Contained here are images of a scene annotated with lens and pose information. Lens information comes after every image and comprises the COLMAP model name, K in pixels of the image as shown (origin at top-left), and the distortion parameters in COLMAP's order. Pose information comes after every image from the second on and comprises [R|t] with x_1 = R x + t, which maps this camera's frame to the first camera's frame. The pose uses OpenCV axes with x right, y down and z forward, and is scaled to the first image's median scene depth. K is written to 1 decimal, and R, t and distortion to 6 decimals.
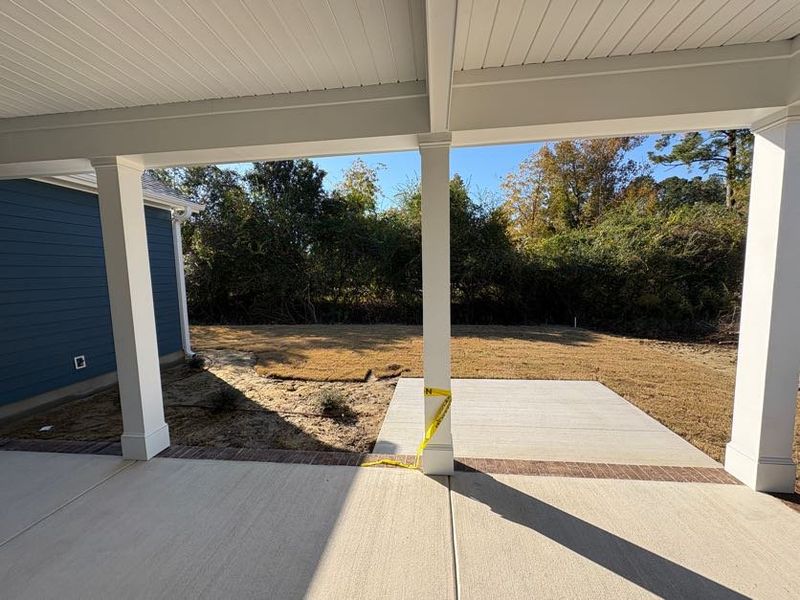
lens RADIAL K [[320.6, 0, 399.0], [0, 320.6, 302.7], [0, 0, 1]] dist [-0.000256, 0.000596]
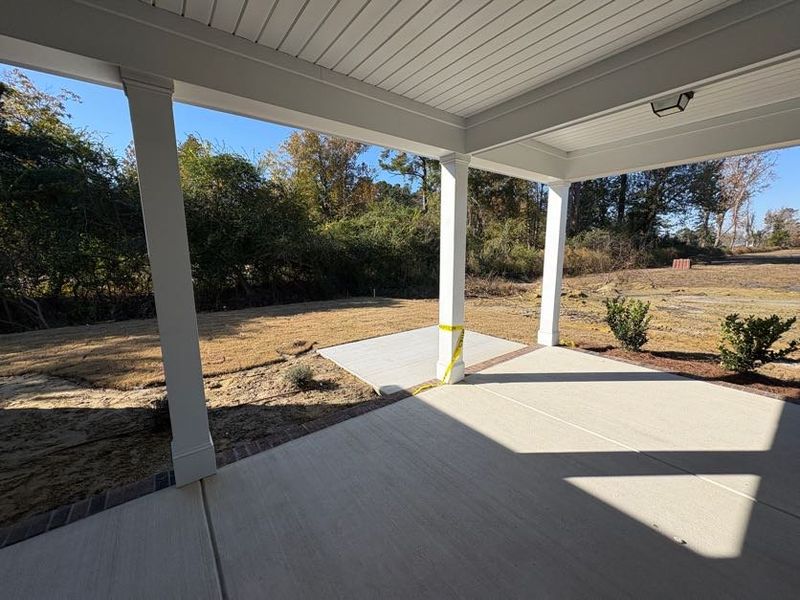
lens RADIAL K [[320.6, 0, 406.0], [0, 320.6, 299.8], [0, 0, 1]] dist [-0.000256, 0.000596]
pose [[0.710583, -0.092520, 0.697504, -0.175994], [0.059767, 0.995671, 0.071182, 0.004421], [-0.701071, -0.008893, 0.713036, 0.015159]]
